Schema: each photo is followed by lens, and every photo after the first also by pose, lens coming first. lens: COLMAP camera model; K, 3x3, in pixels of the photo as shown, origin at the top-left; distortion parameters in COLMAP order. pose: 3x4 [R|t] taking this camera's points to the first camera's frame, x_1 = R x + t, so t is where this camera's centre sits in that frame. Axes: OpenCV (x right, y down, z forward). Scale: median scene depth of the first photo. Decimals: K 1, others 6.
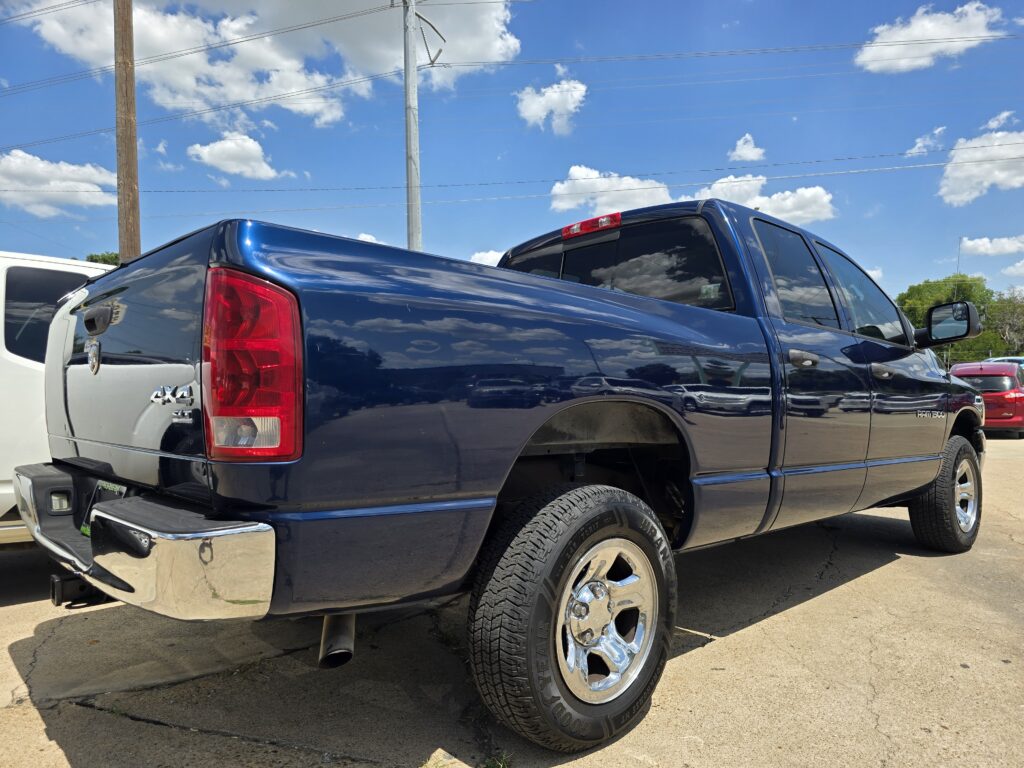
lens RADIAL K [[673.3, 0, 550.6], [0, 673.3, 410.3], [0, 0, 1]] dist [-0.001569, -0.018124]
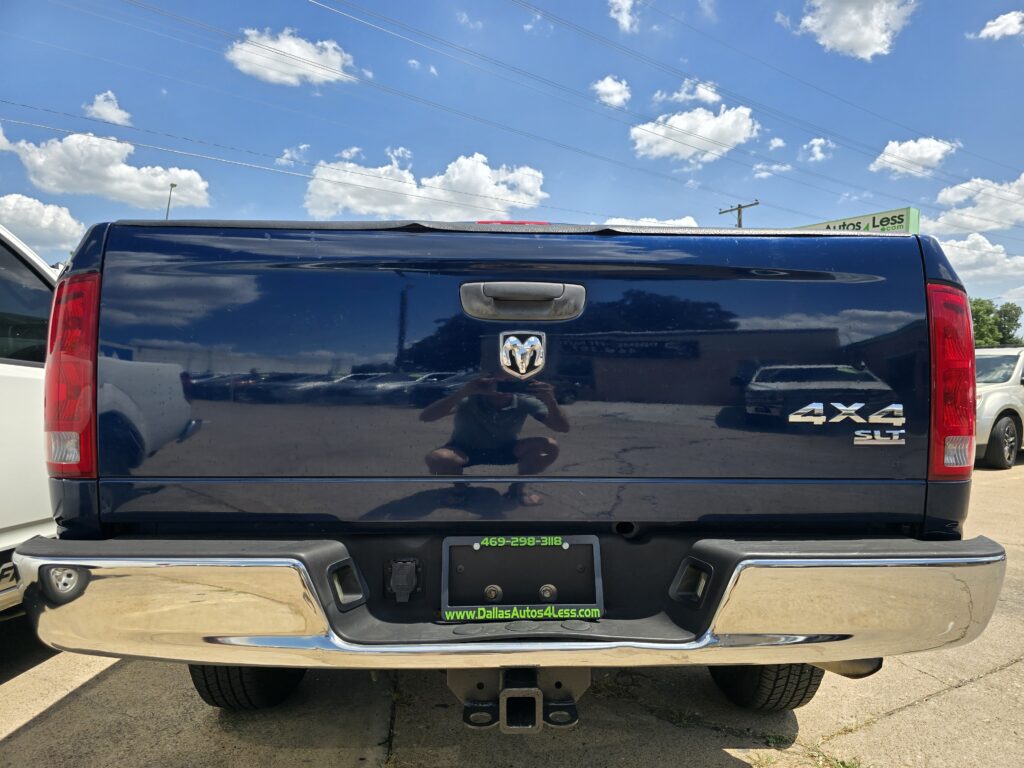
lens RADIAL K [[688.4, 0, 512.0], [0, 688.4, 384.0], [0, 0, 1]] dist [-0.004071, -0.001881]
pose [[0.673612, 0.029893, 0.738481, -0.113876], [-0.008796, 0.999435, -0.032433, -0.002698], [-0.739033, 0.015351, 0.673494, 0.048411]]
